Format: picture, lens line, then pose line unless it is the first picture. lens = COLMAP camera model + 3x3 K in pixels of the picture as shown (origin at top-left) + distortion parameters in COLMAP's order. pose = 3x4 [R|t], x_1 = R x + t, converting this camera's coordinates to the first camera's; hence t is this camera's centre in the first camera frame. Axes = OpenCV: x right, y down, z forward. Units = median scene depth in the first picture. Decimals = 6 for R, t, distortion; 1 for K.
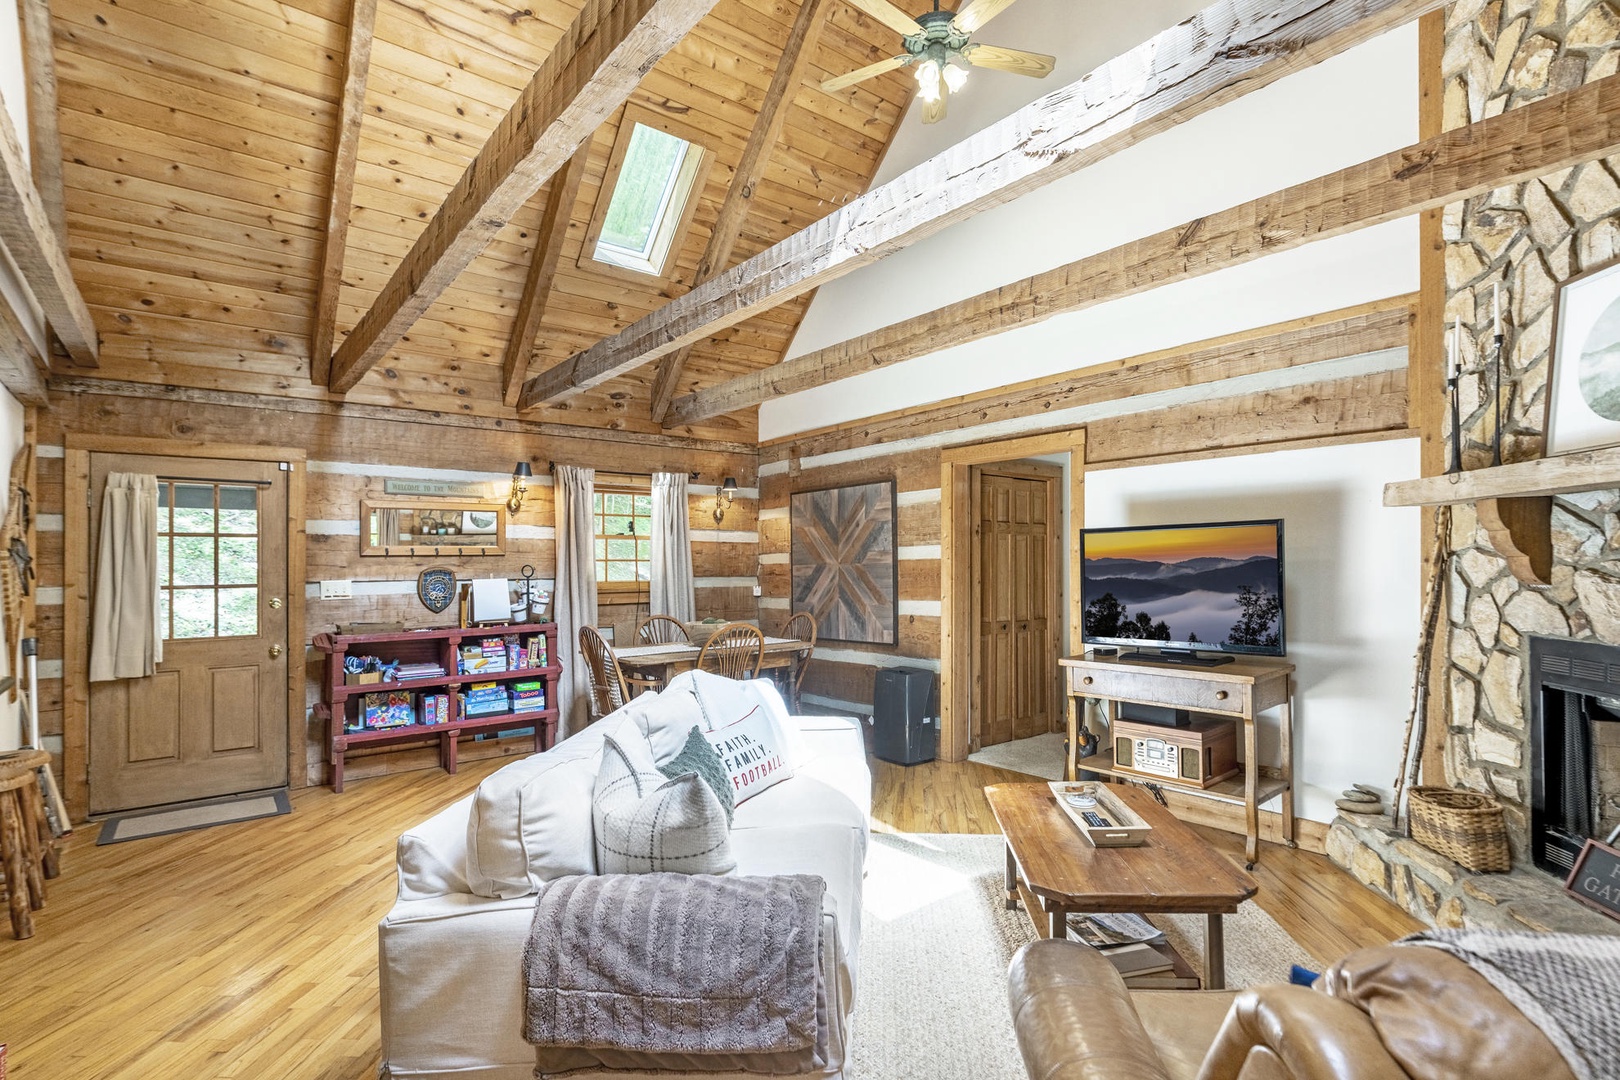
lens RADIAL K [[794.9, 0, 815.9], [0, 794.9, 550.8], [0, 0, 1]] dist [0.001207, 0.000651]
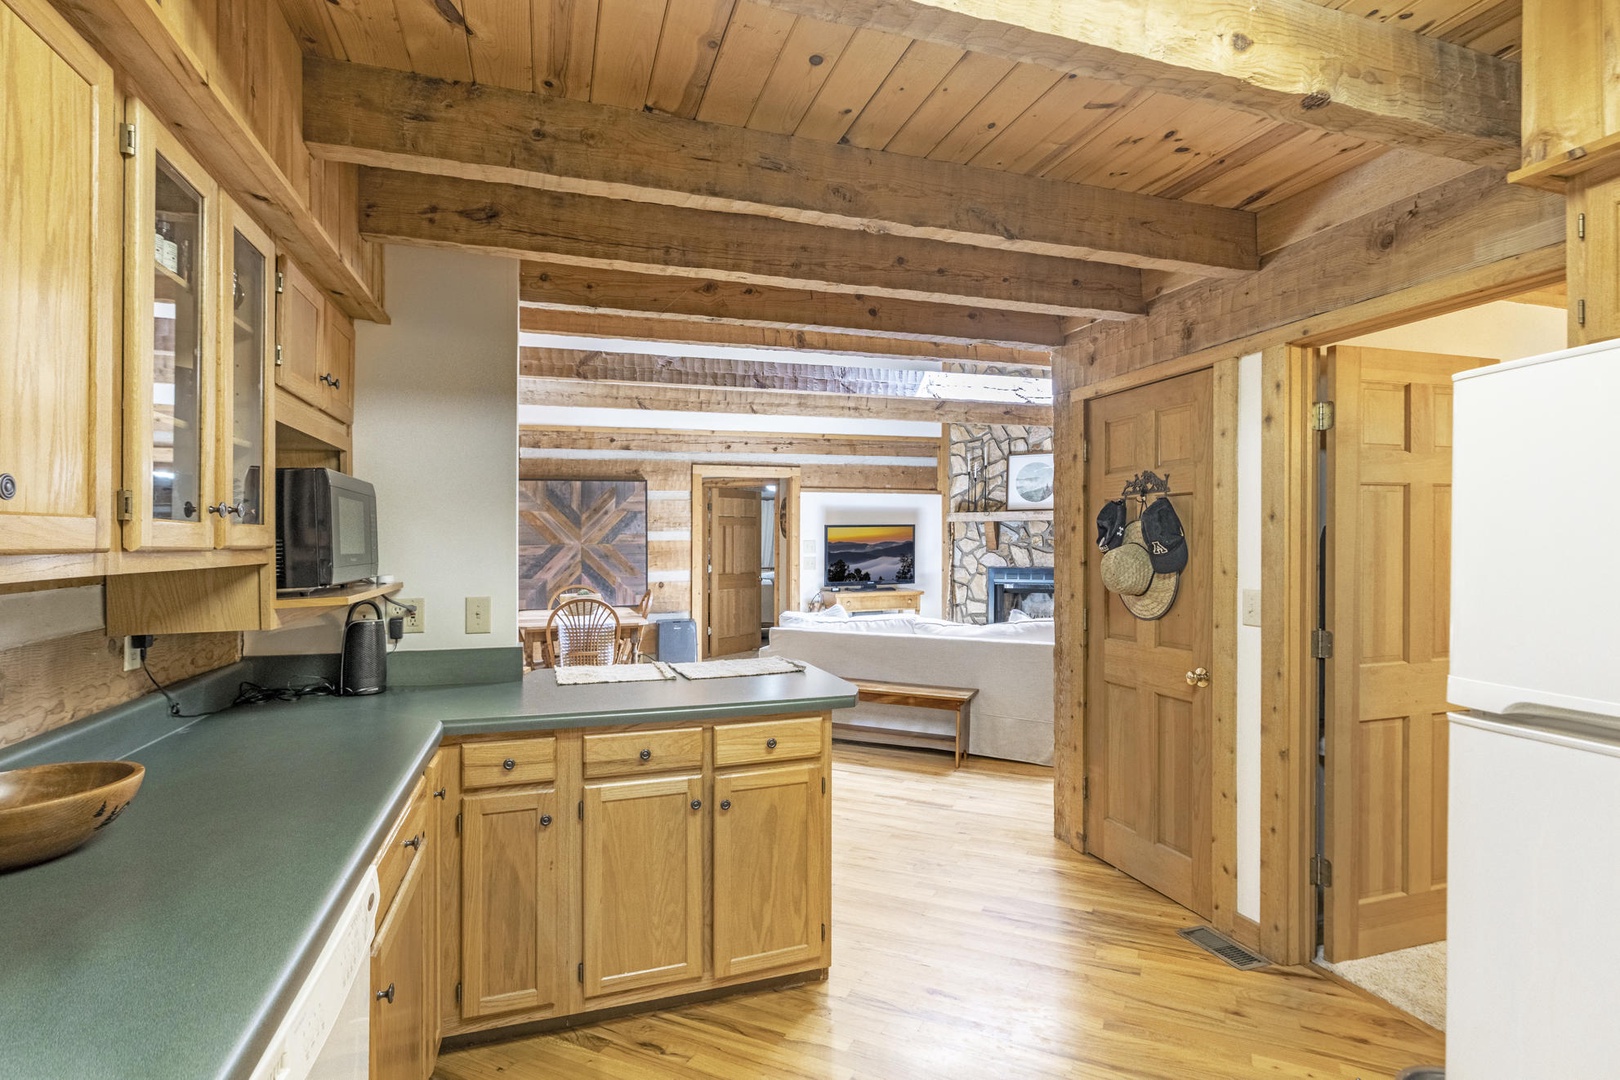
lens RADIAL K [[794.9, 0, 815.9], [0, 794.9, 550.8], [0, 0, 1]] dist [0.001207, 0.000651]
pose [[0.352835, -0.003860, 0.935678, -1.449557], [-0.012705, 0.999880, 0.008916, 0.016567], [-0.935599, -0.015034, 0.352744, 0.377874]]
